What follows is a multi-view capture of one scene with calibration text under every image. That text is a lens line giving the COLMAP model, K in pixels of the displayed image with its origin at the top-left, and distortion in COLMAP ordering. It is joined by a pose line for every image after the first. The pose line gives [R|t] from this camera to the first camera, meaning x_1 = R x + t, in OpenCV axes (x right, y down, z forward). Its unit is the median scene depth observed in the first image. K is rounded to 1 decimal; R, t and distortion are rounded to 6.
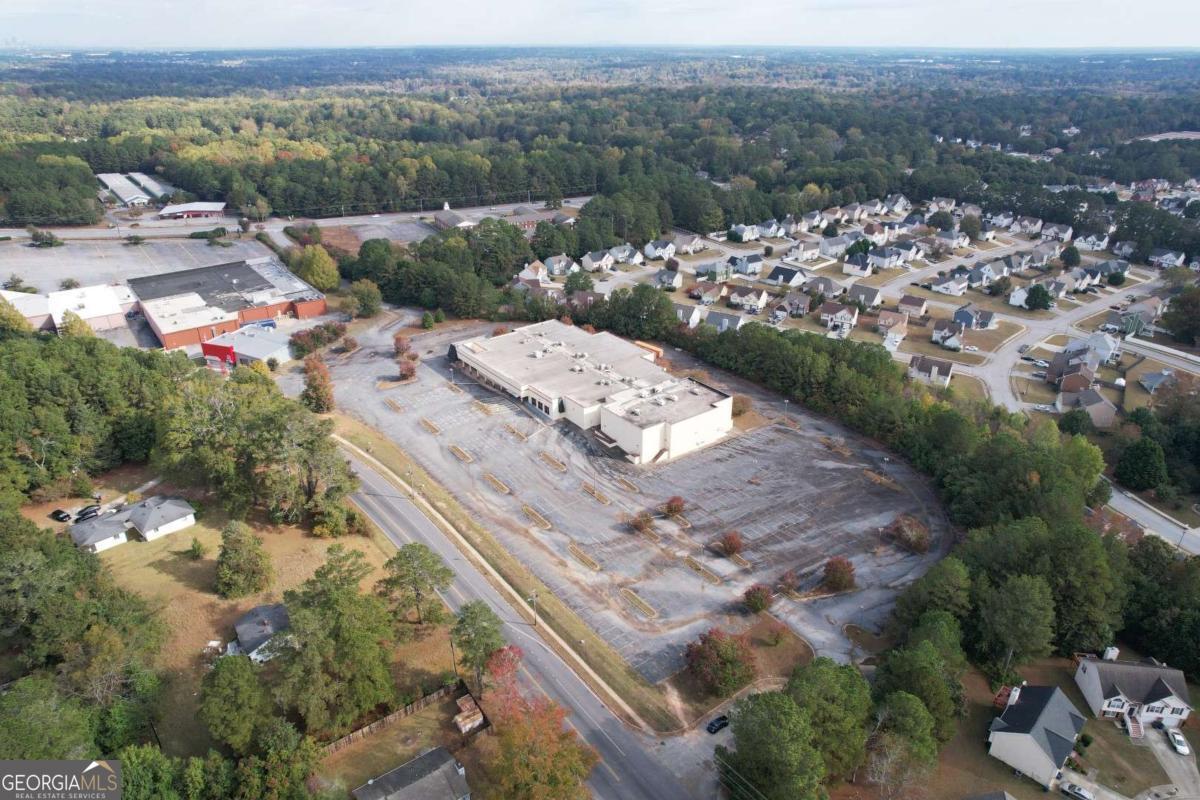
lens RADIAL K [[767.3, 0, 605.6], [0, 767.3, 405.4], [0, 0, 1]] dist [-0.074704, 0.066680]
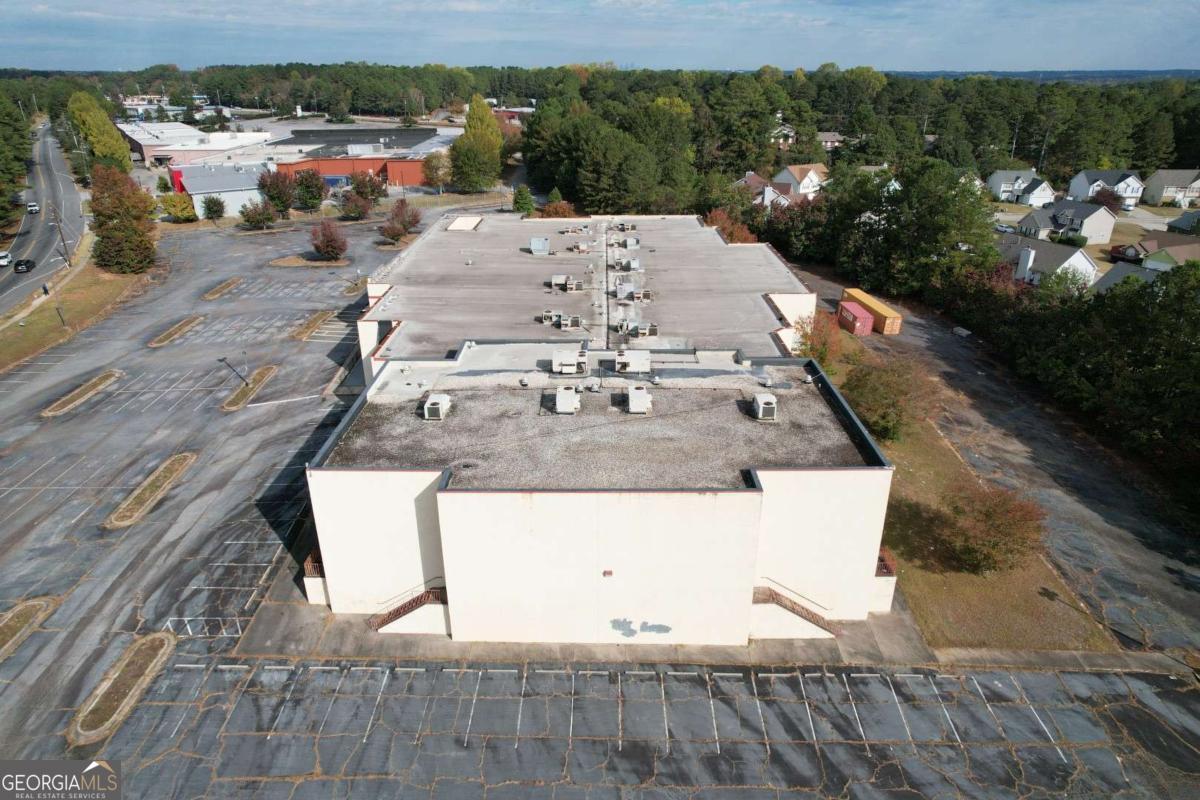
lens RADIAL K [[767.3, 0, 605.6], [0, 767.3, 405.4], [0, 0, 1]] dist [-0.074704, 0.066680]
pose [[0.794591, 0.244100, -0.555913, 0.166295], [-0.262658, 0.963708, 0.047733, -0.013342], [0.547390, 0.108087, 0.829869, 0.619463]]
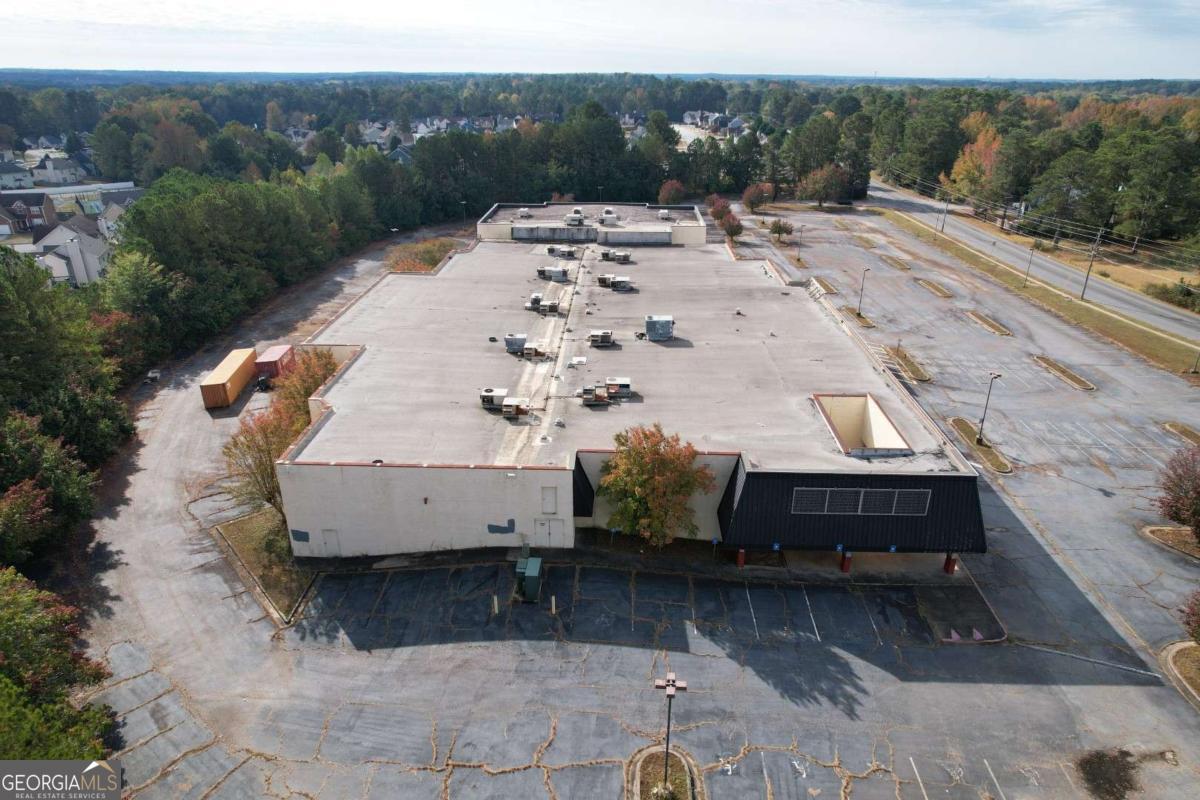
lens RADIAL K [[767.3, 0, 605.6], [0, 767.3, 405.4], [0, 0, 1]] dist [-0.074704, 0.066680]
pose [[-0.777417, -0.262890, 0.571412, -0.217257], [0.263866, 0.688350, 0.675684, -0.218047], [-0.570963, 0.676064, -0.465767, 1.042185]]
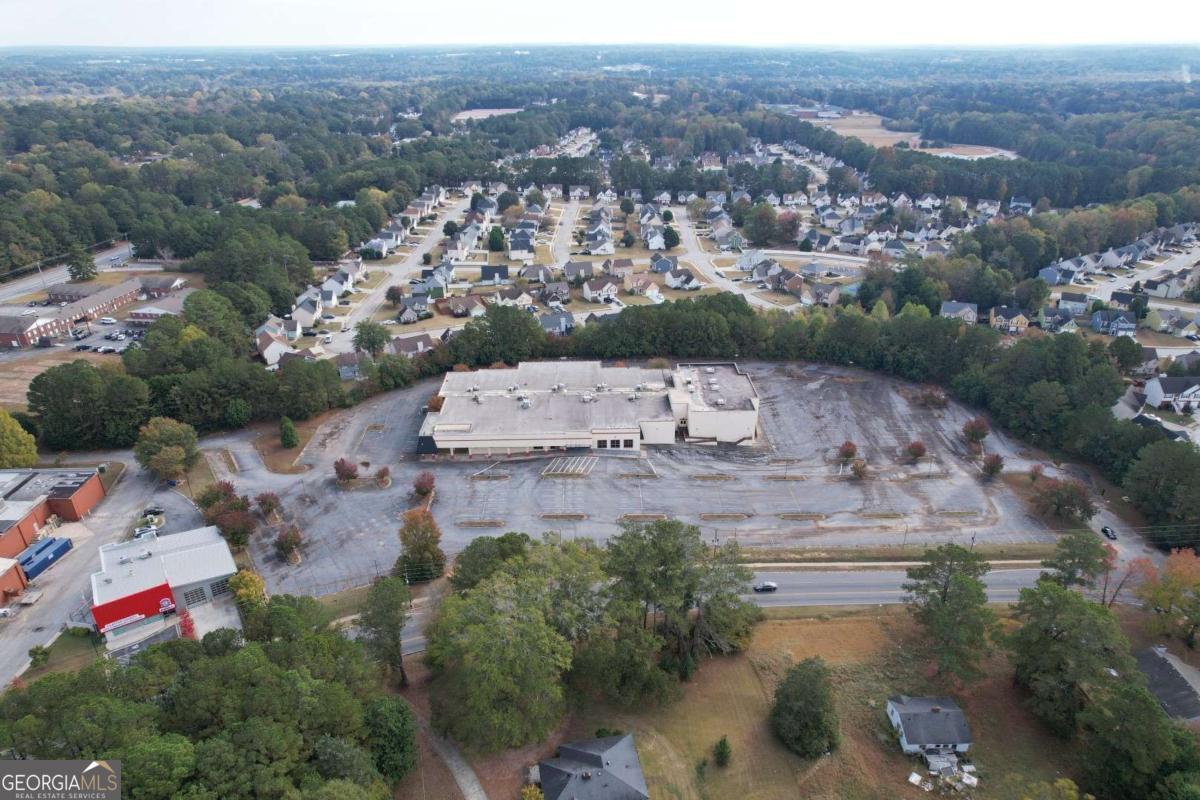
lens RADIAL K [[767.3, 0, 605.6], [0, 767.3, 405.4], [0, 0, 1]] dist [-0.074704, 0.066680]
pose [[0.586159, -0.354427, 0.728560, -0.598409], [0.353654, 0.920976, 0.163503, -0.157355], [-0.728935, 0.161819, 0.665182, 0.328202]]
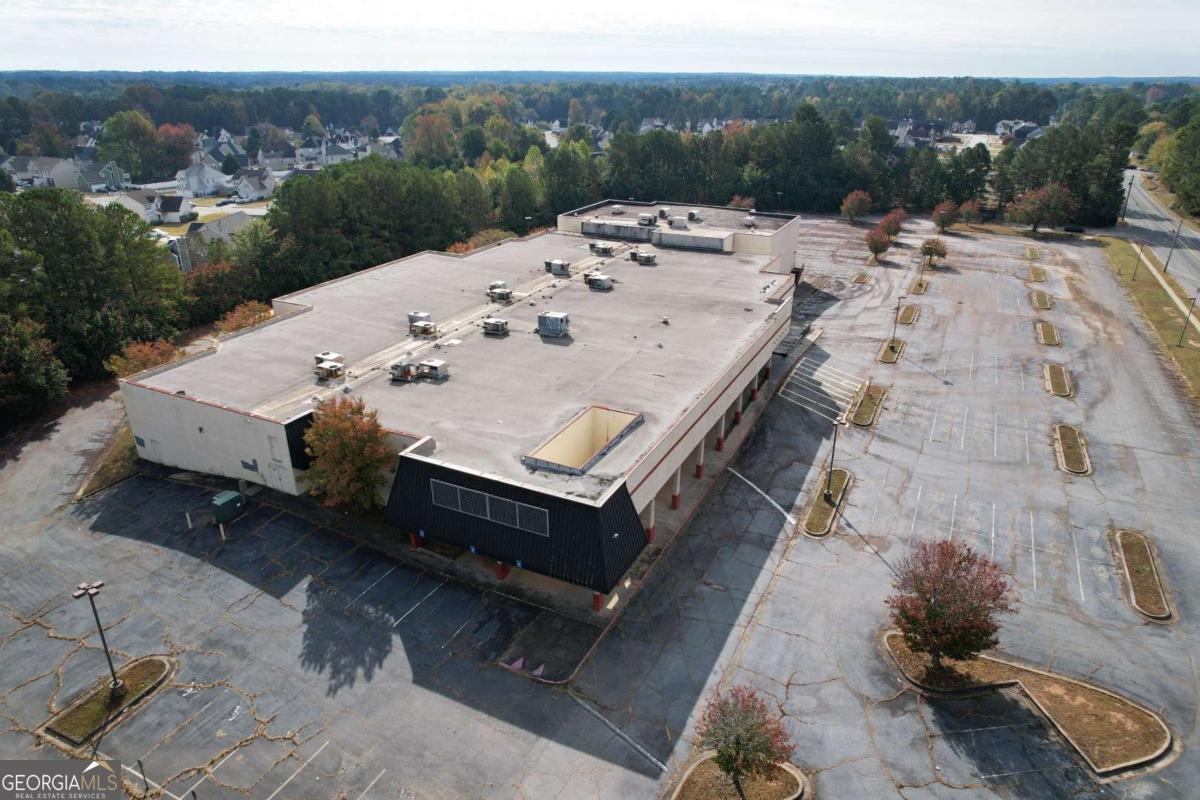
lens RADIAL K [[767.3, 0, 605.6], [0, 767.3, 405.4], [0, 0, 1]] dist [-0.074704, 0.066680]
pose [[-0.447251, -0.366966, 0.815661, -0.306507], [0.383362, 0.745284, 0.545513, -0.173177], [-0.808084, 0.556675, -0.192648, 0.947764]]
